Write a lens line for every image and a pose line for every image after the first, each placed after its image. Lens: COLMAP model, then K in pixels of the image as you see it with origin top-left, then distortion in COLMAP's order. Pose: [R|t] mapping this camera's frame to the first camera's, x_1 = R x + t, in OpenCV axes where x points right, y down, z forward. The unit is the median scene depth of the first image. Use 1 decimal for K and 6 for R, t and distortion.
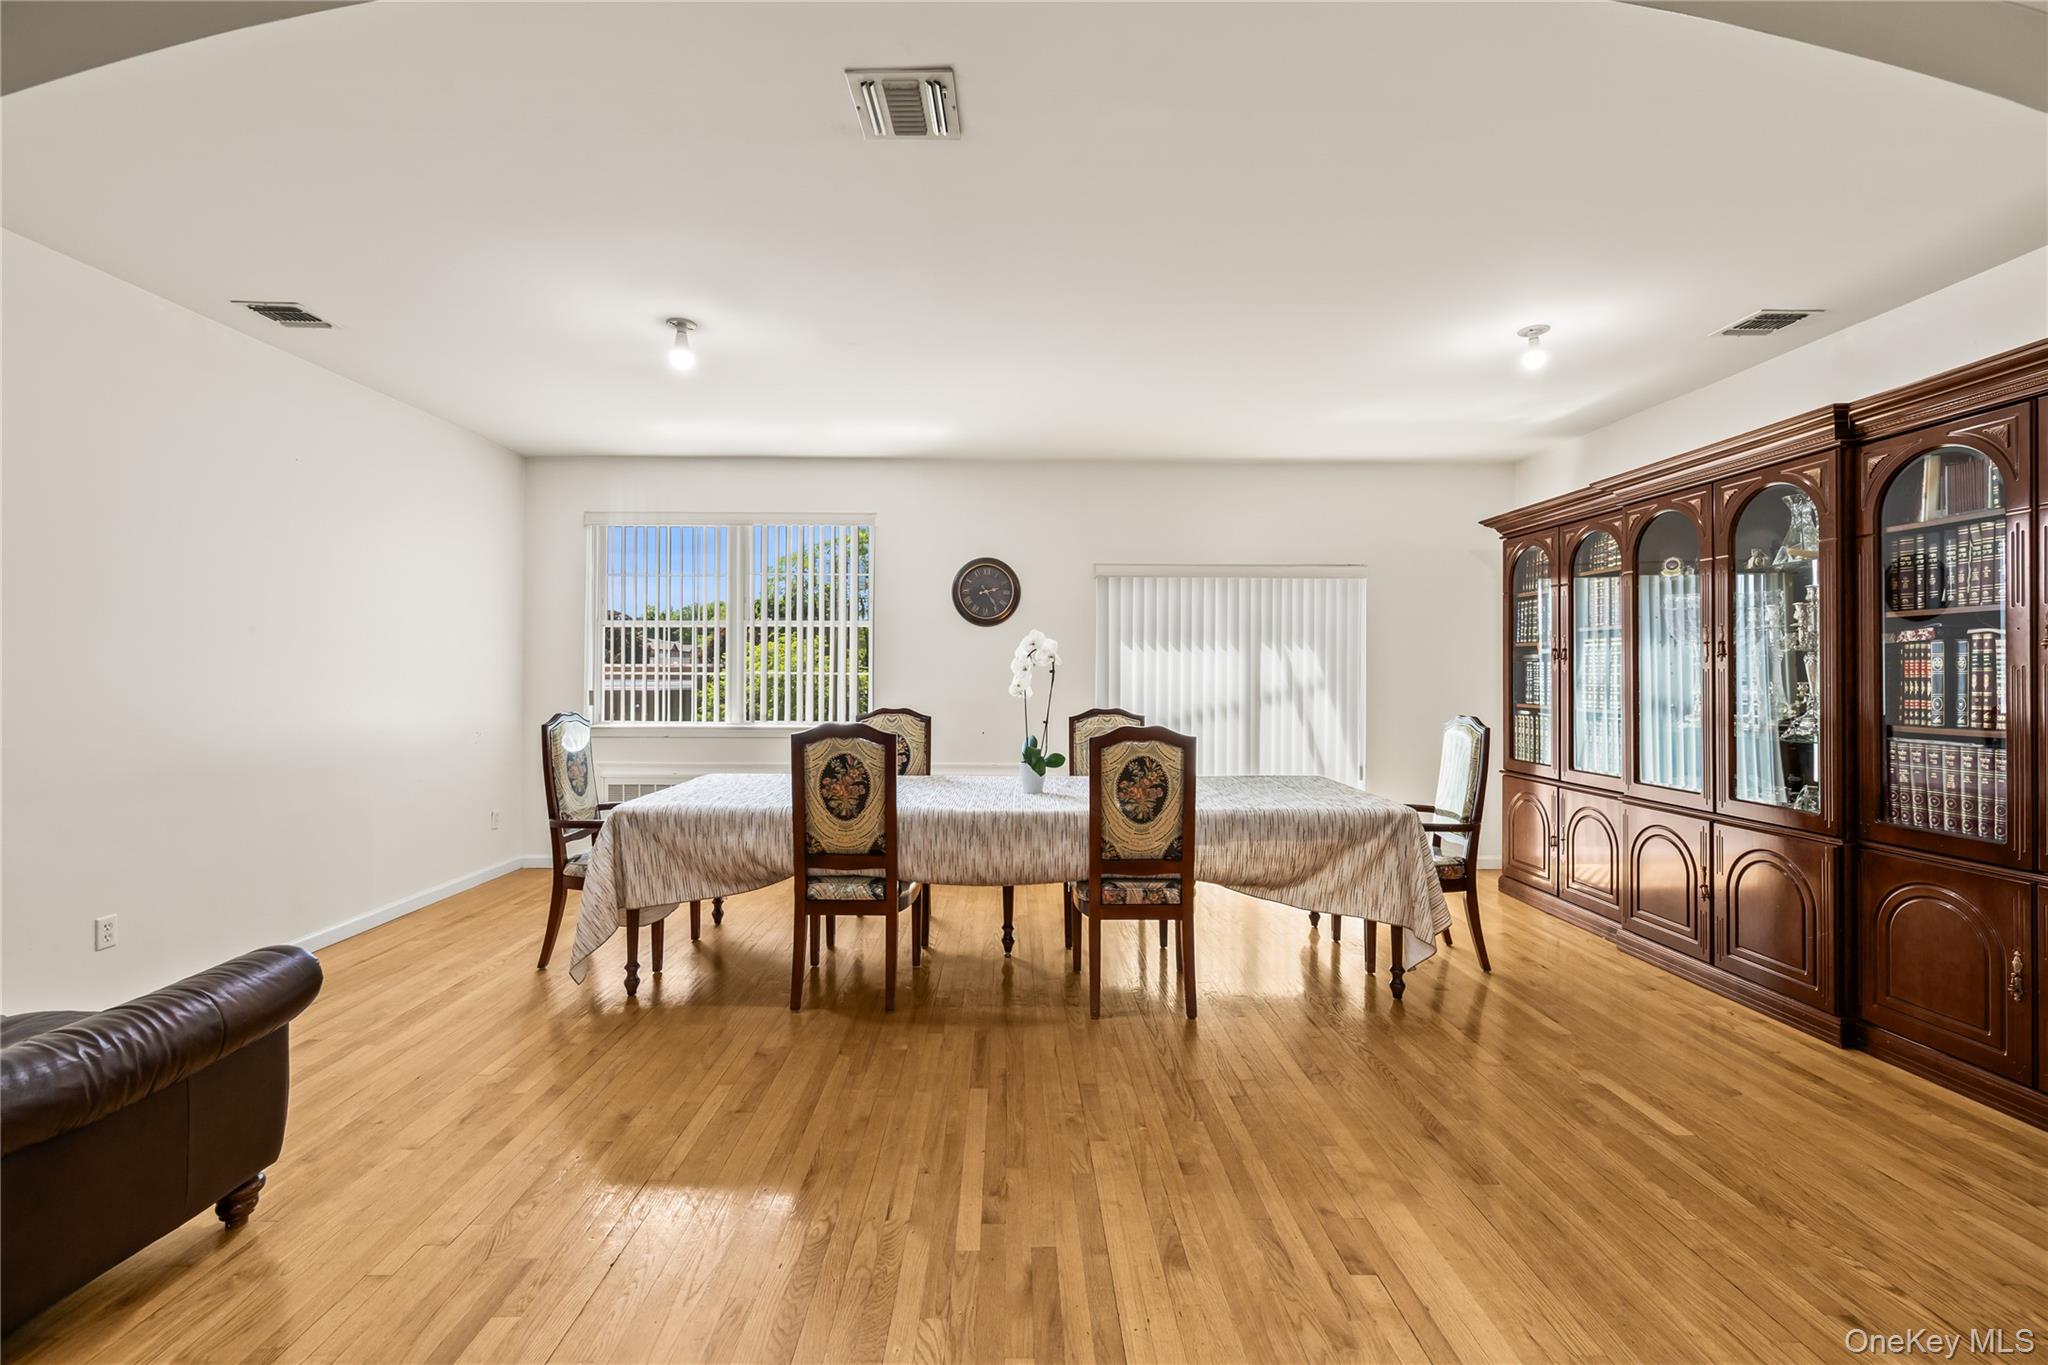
lens RADIAL K [[866.5, 0, 1032.9], [0, 866.5, 691.9], [0, 0, 1]] dist [0.000871, 0.000307]
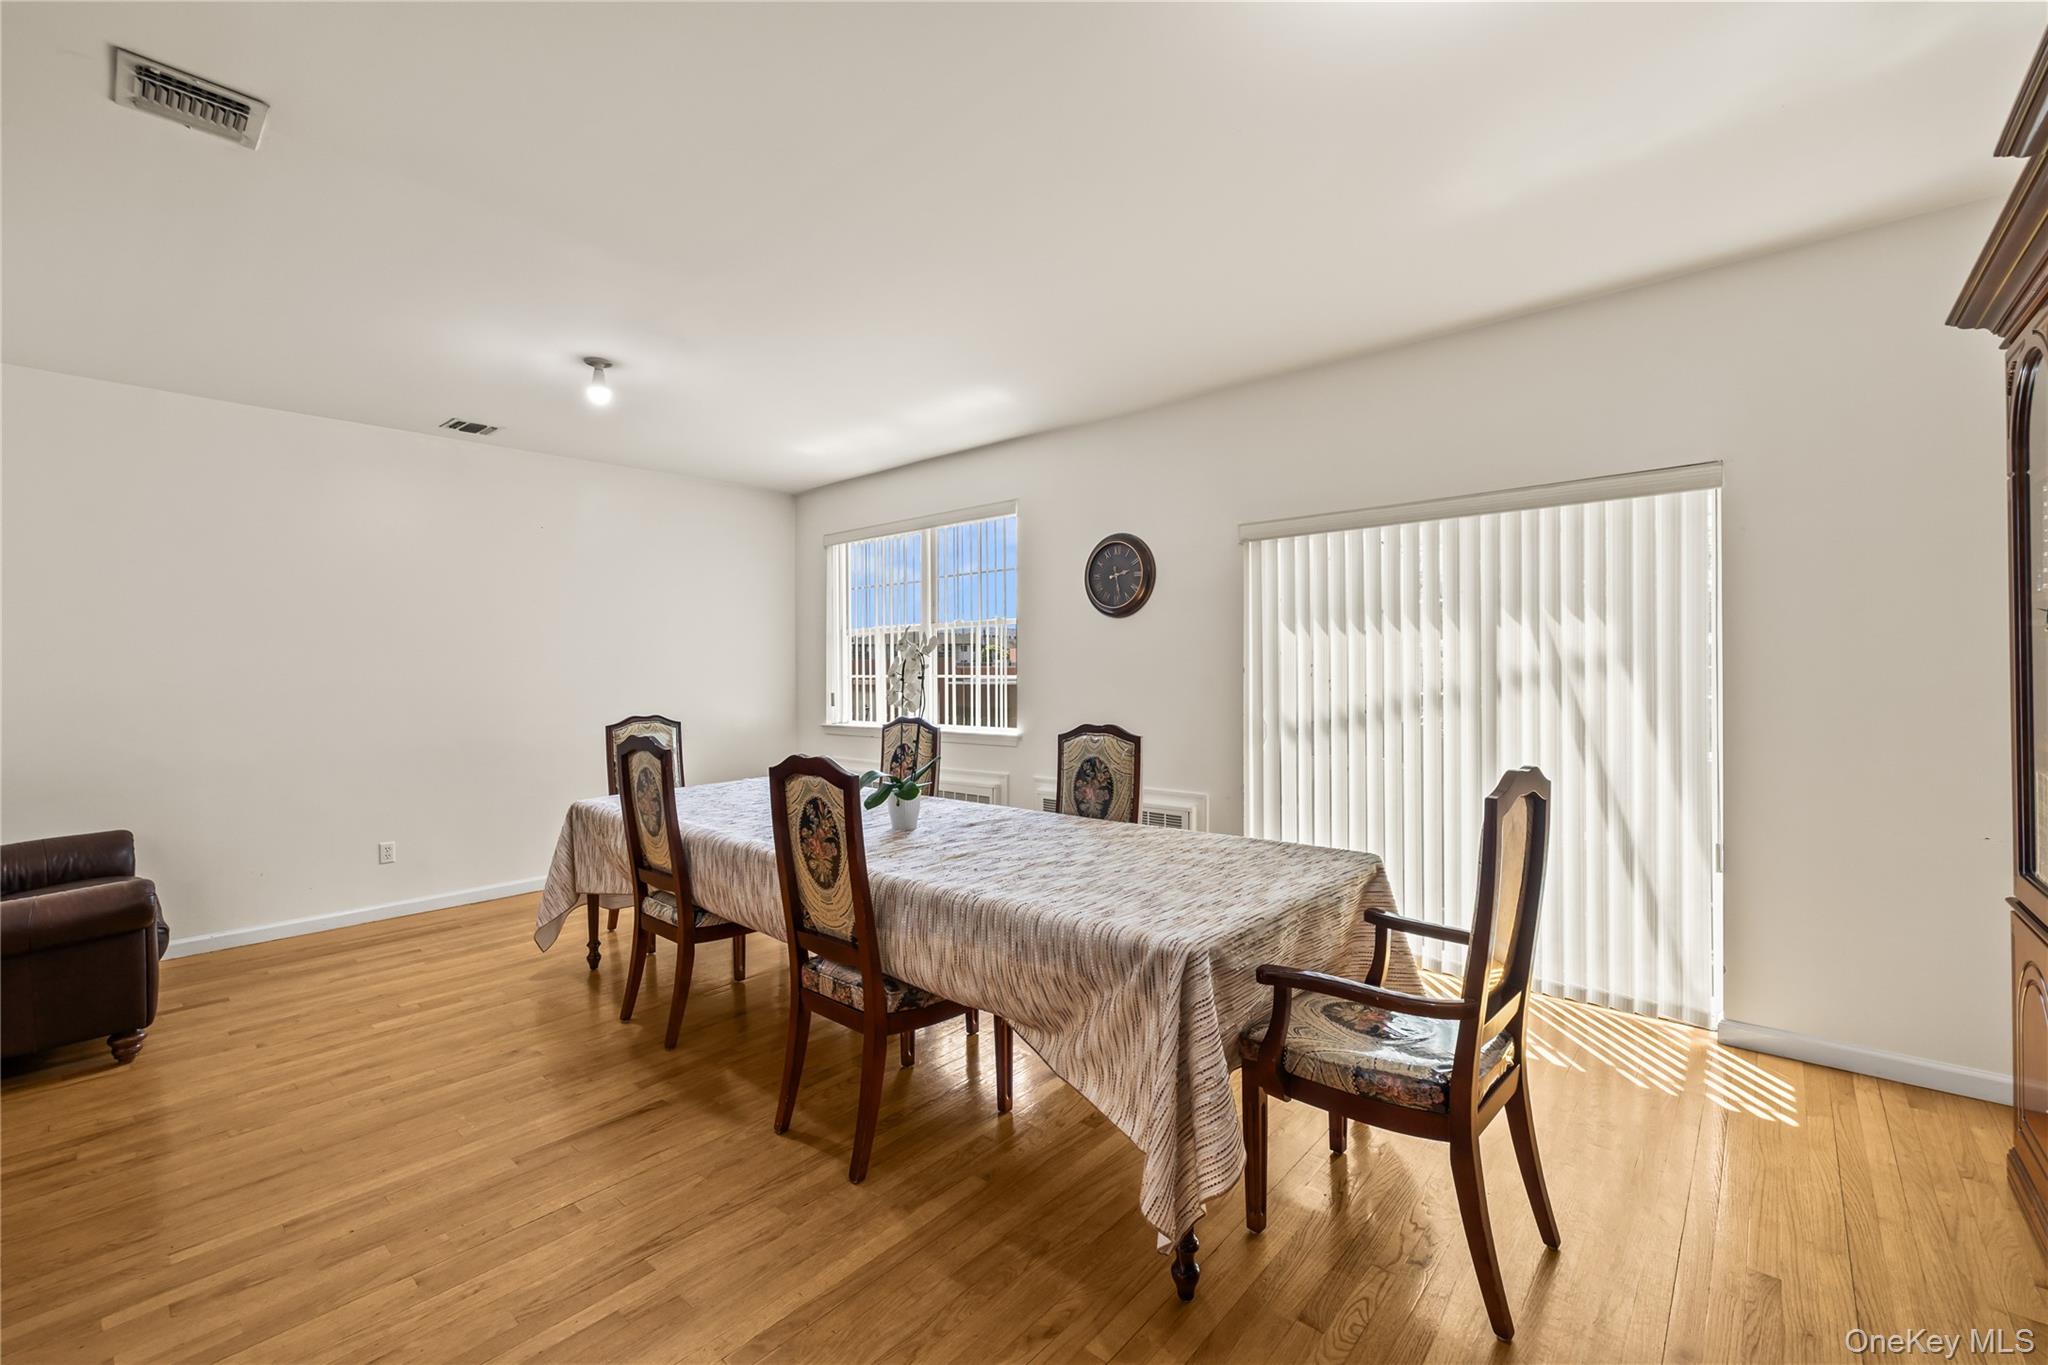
lens RADIAL K [[866.5, 0, 1006.4], [0, 866.5, 669.6], [0, 0, 1]] dist [0.000871, 0.000307]
pose [[0.746269, -0.009941, -0.665570, 0.715256], [0.004547, 0.999941, -0.009838, -0.025534], [0.665628, 0.004315, 0.746271, 0.540534]]
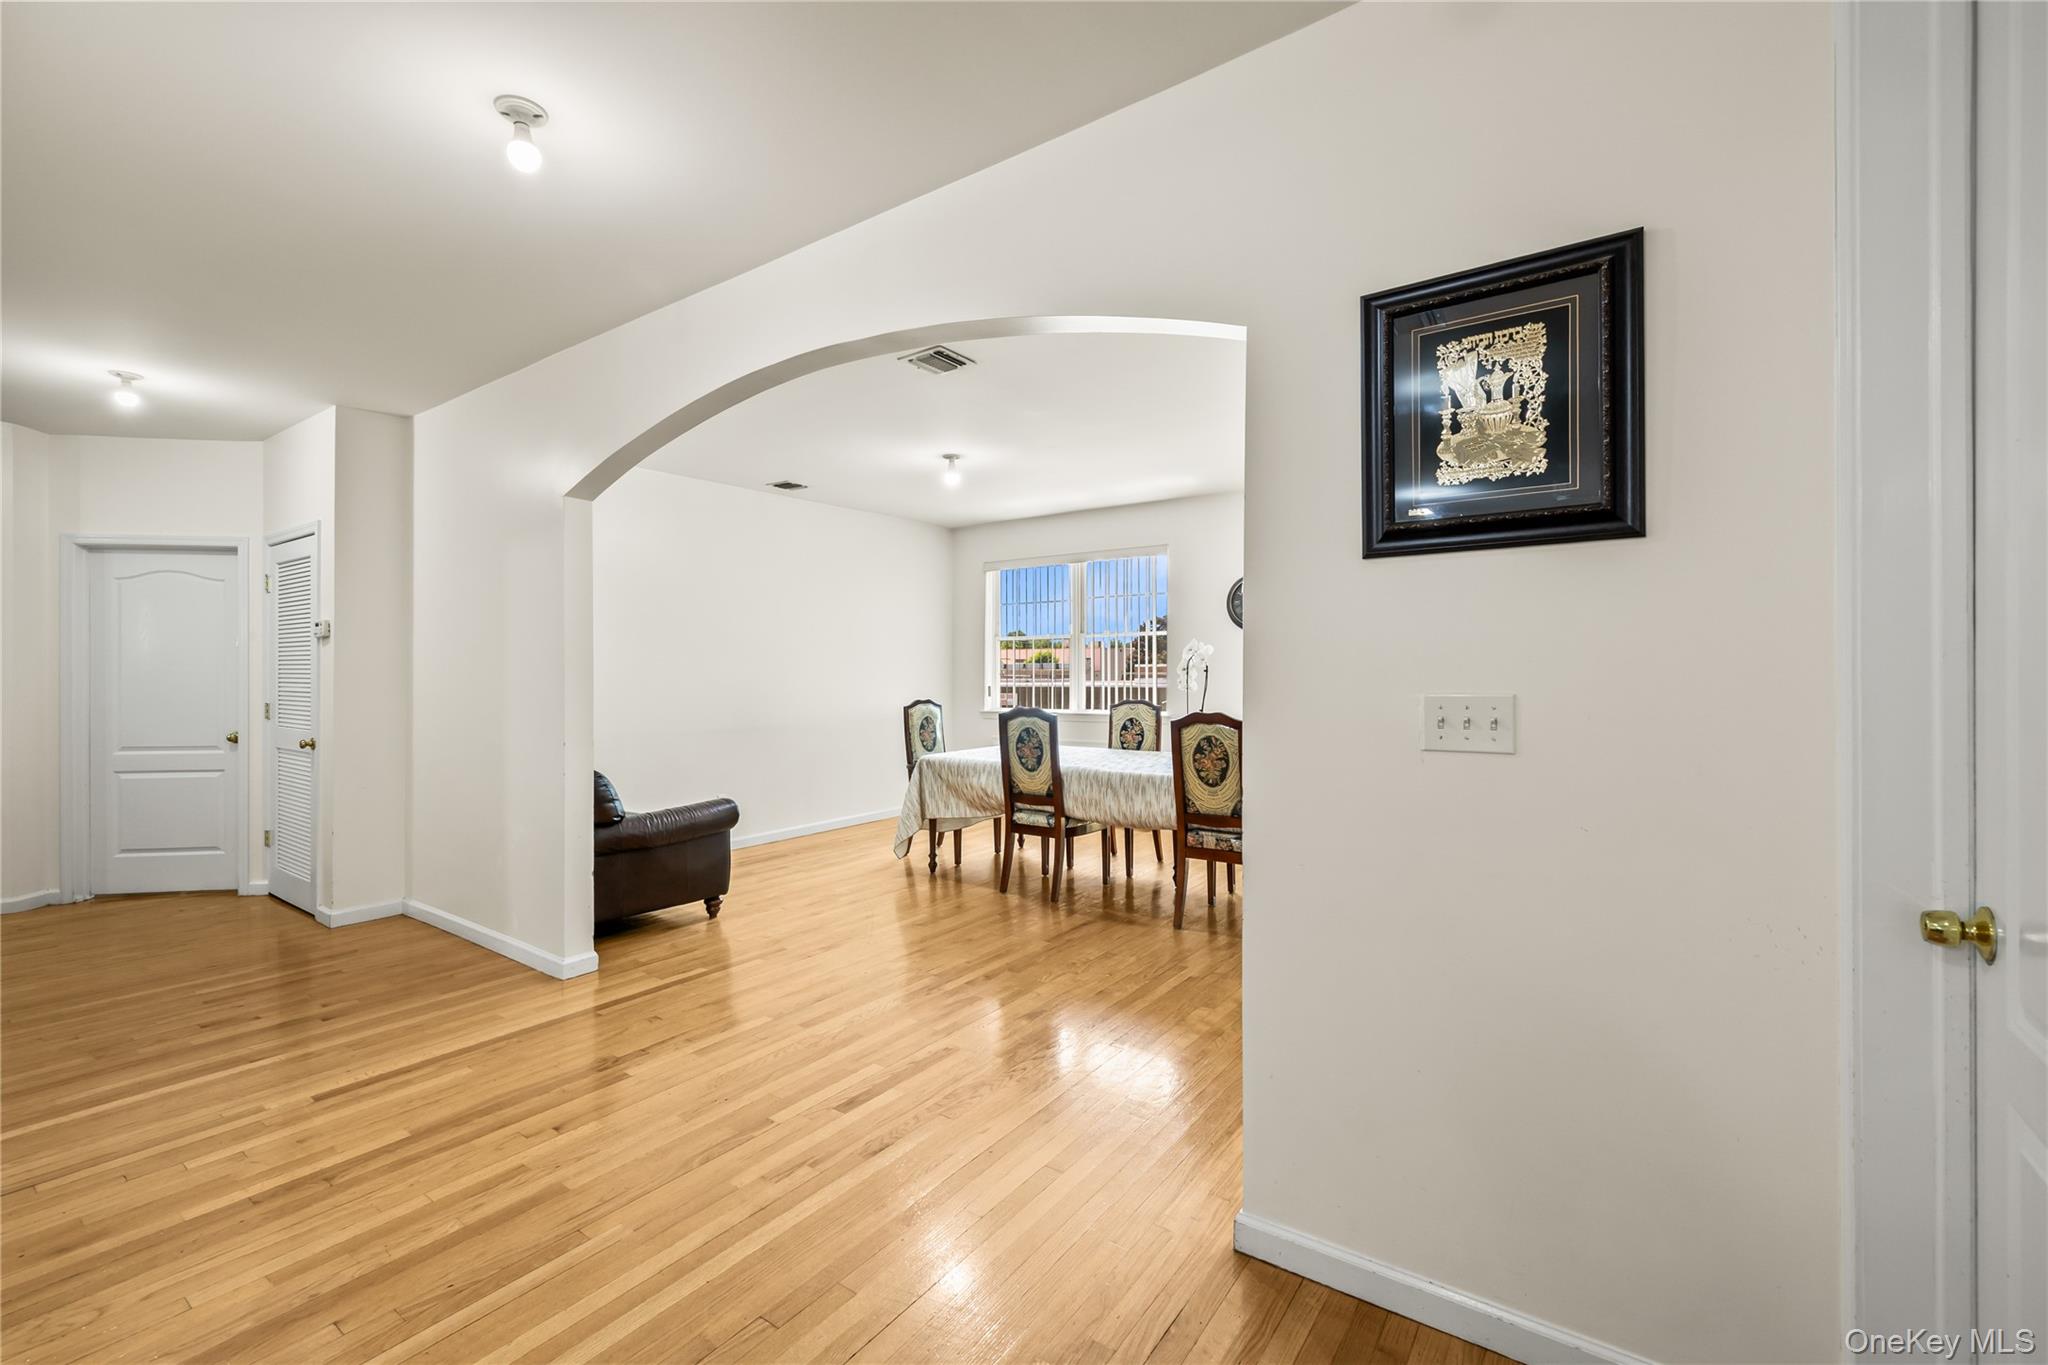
lens RADIAL K [[866.5, 0, 1004.8], [0, 866.5, 678.5], [0, 0, 1]] dist [0.000871, 0.000307]
pose [[0.806154, -0.003527, -0.591695, 0.634887], [0.002202, 0.999993, -0.002961, -0.009459], [0.591701, 0.001084, 0.806157, -0.238713]]
